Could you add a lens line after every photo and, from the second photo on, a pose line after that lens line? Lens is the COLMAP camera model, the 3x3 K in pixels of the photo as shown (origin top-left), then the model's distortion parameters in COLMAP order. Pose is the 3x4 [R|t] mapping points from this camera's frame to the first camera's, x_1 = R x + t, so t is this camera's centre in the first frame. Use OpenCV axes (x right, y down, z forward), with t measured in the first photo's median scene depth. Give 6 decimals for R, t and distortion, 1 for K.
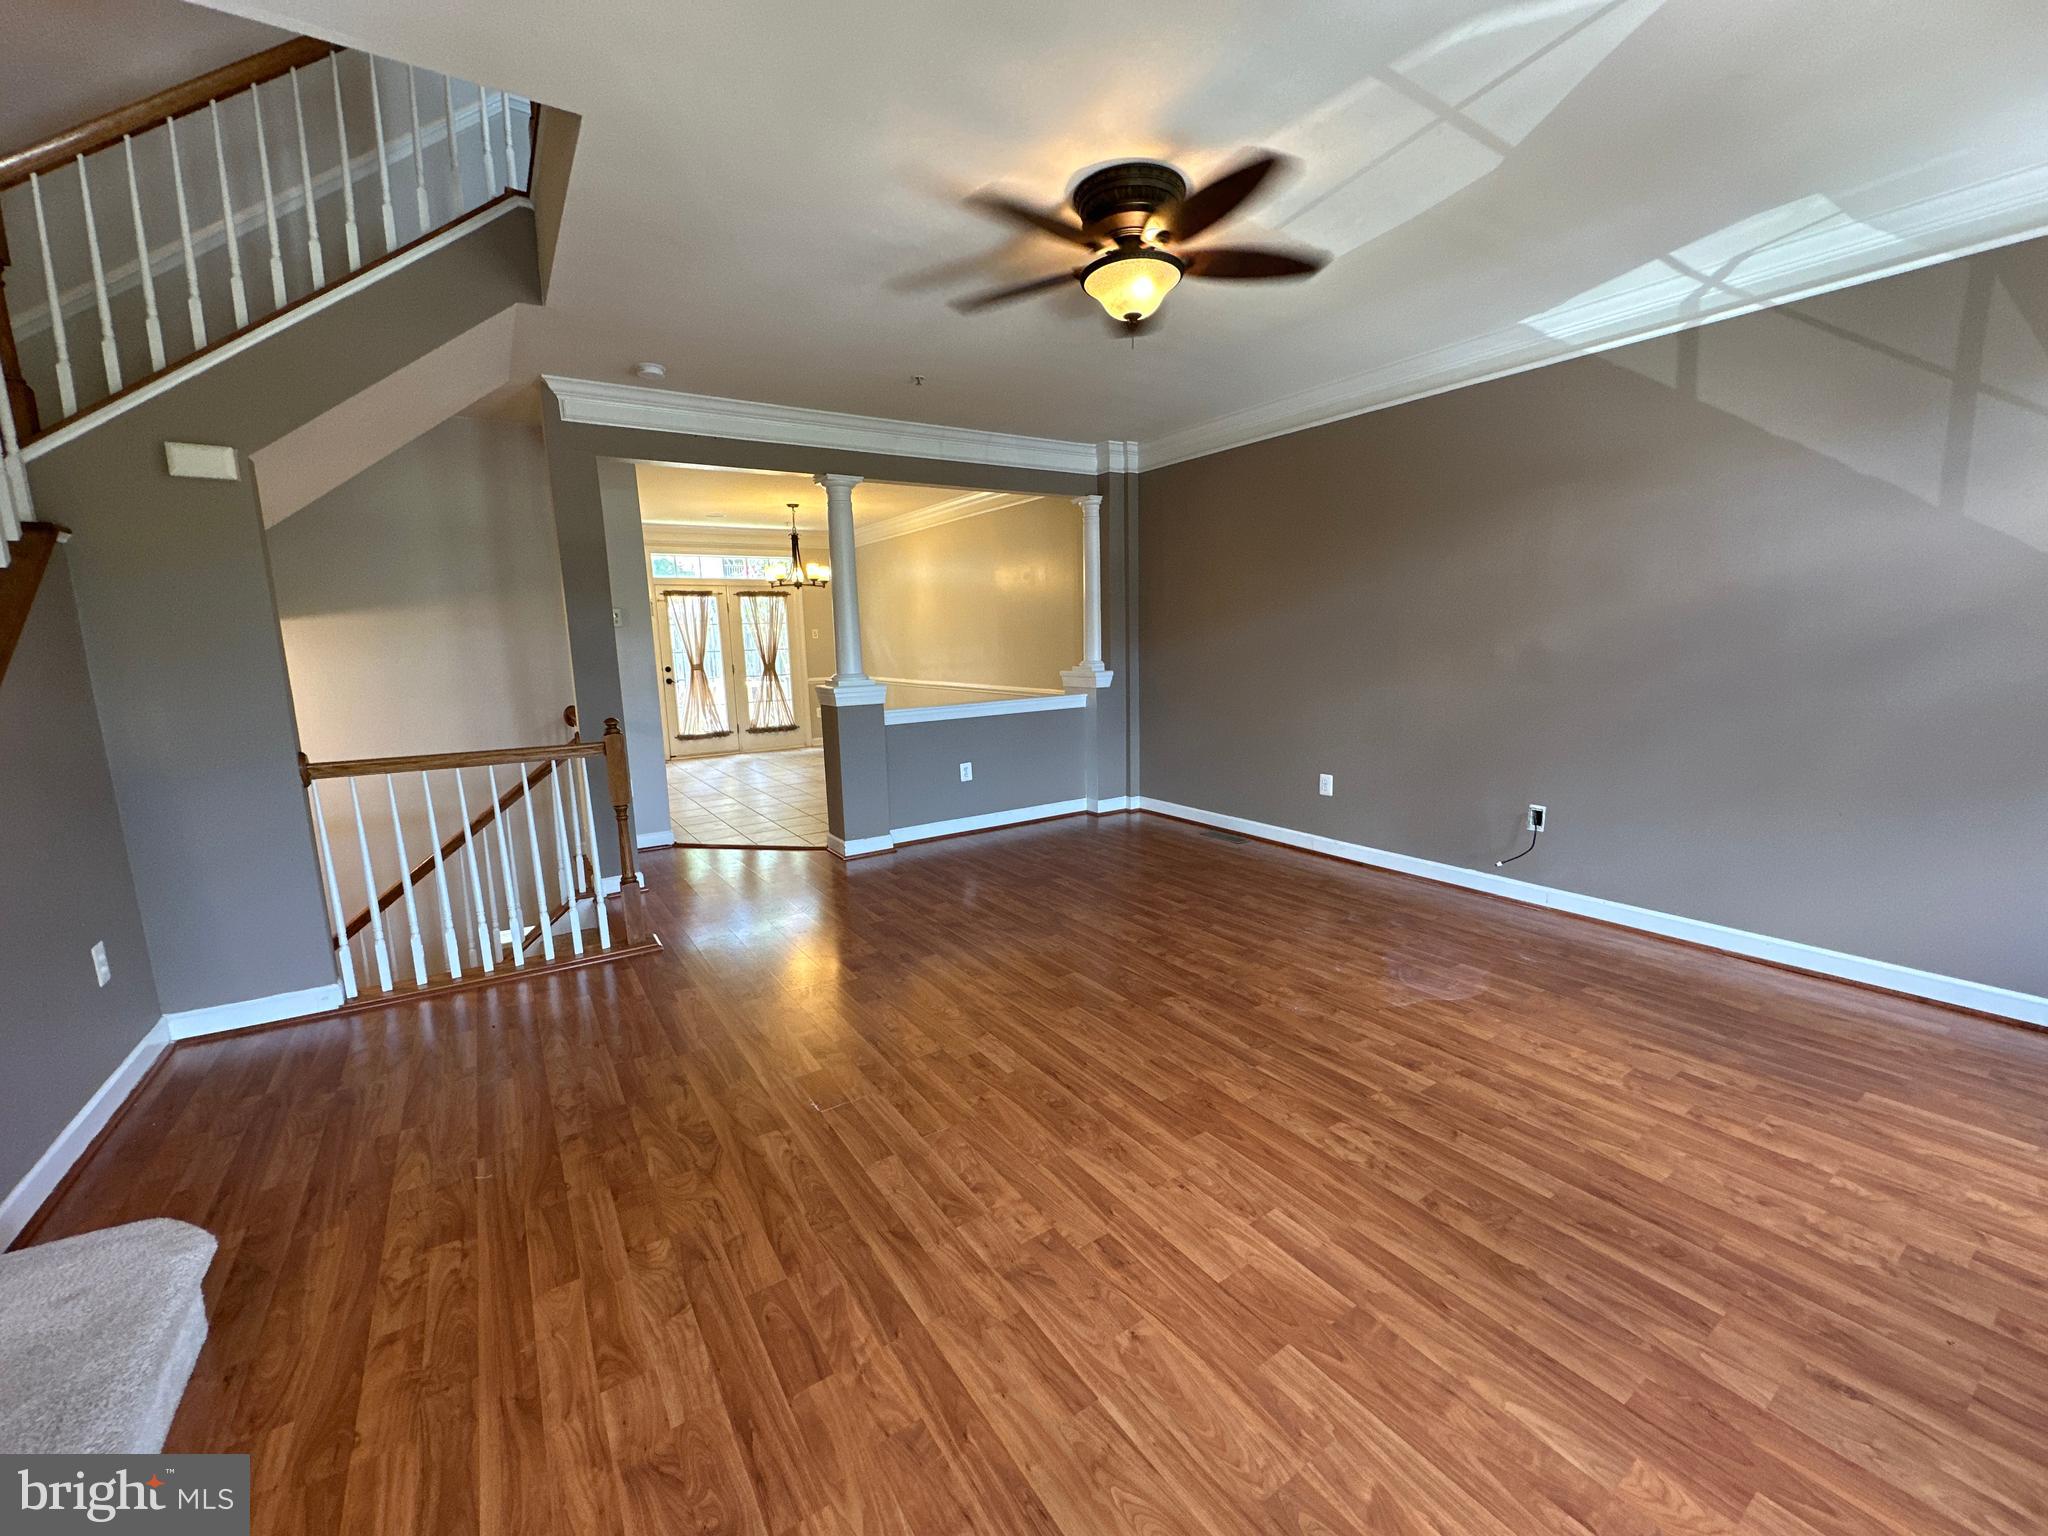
lens RADIAL K [[818.5, 0, 1017.4], [0, 818.5, 768.5], [0, 0, 1]] dist [-0.002517, -0.000089]
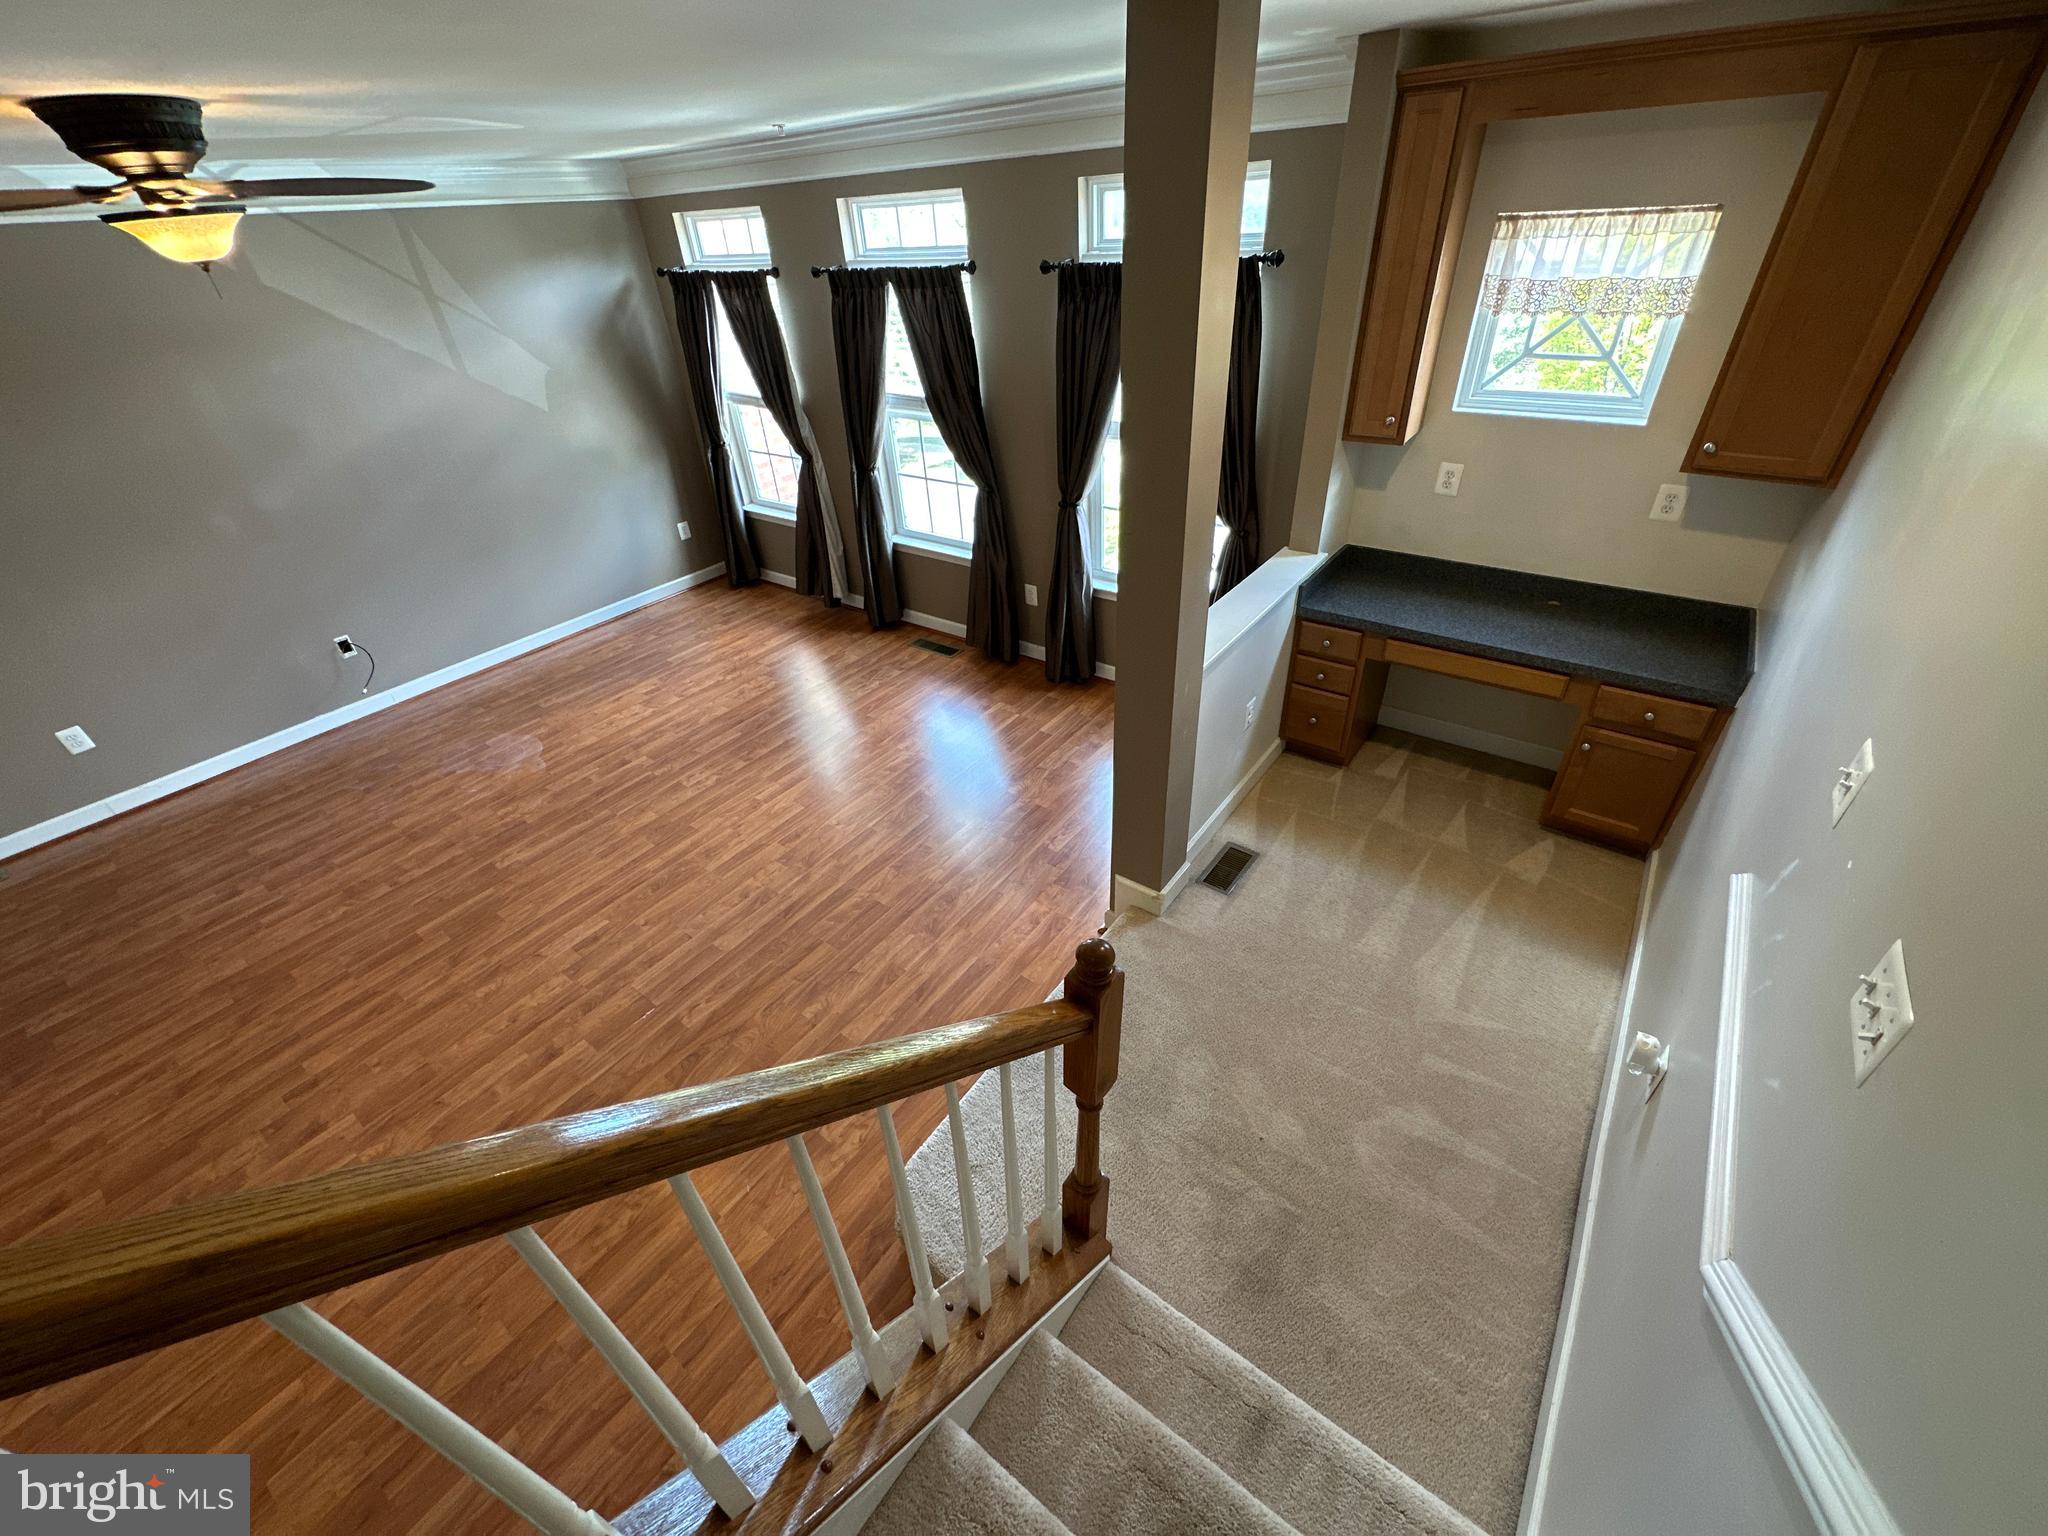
lens RADIAL K [[818.5, 0, 1017.6], [0, 818.5, 773.9], [0, 0, 1]] dist [-0.002517, -0.000089]
pose [[-0.334595, -0.508445, 0.793429, -1.109556], [0.210193, 0.780480, 0.588787, -0.433243], [-0.918621, 0.363779, -0.154273, 0.491137]]
